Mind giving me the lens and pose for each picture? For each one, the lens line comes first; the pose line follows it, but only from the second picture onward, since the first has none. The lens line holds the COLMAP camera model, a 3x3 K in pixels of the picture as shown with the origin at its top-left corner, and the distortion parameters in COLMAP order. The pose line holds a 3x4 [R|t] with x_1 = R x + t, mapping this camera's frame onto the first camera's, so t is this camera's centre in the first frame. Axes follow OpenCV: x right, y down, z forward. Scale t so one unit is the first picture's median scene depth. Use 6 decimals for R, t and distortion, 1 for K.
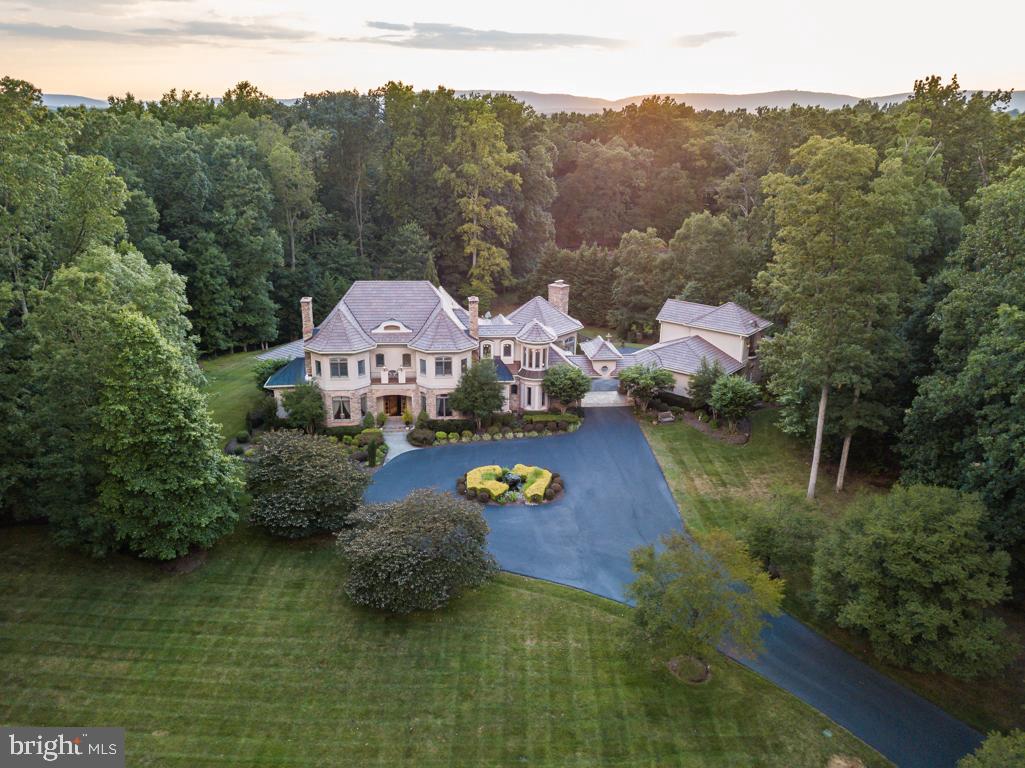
lens RADIAL K [[787.4, 0, 511.1], [0, 787.4, 386.5], [0, 0, 1]] dist [0.013167, -0.019892]
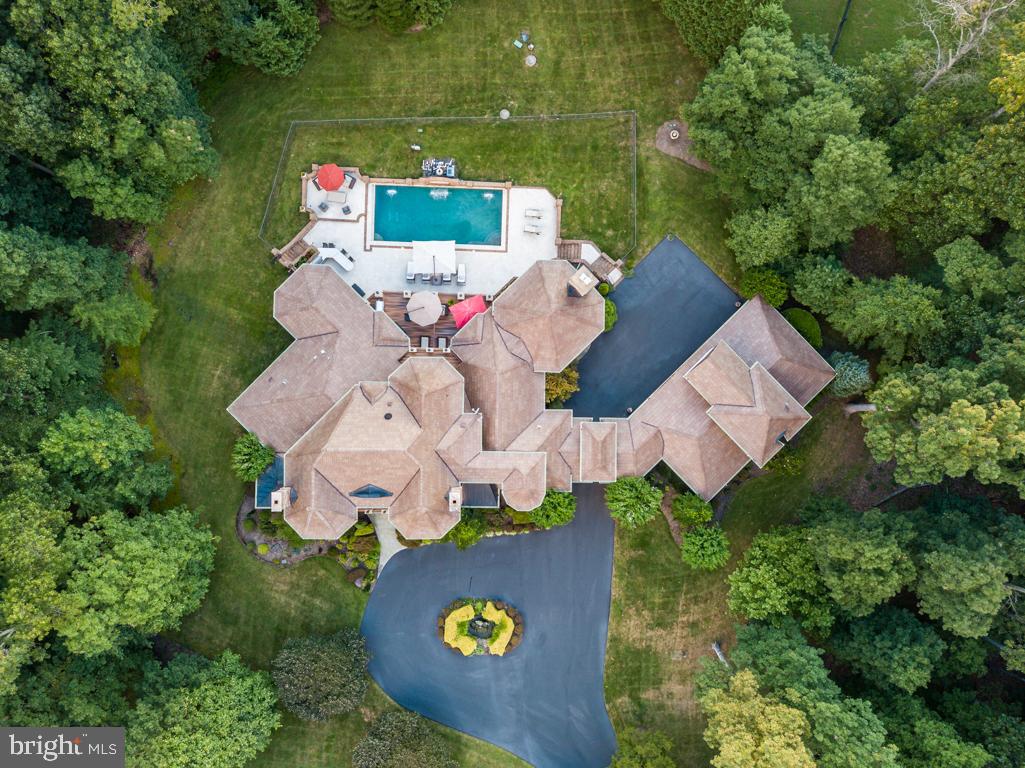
lens RADIAL K [[787.4, 0, 511.2], [0, 787.4, 385.7], [0, 0, 1]] dist [0.013167, -0.019892]
pose [[0.993864, 0.109530, 0.015403, -0.011696], [-0.049099, 0.312098, 0.948780, -1.046031], [0.099113, -0.943715, 0.315561, 0.855822]]
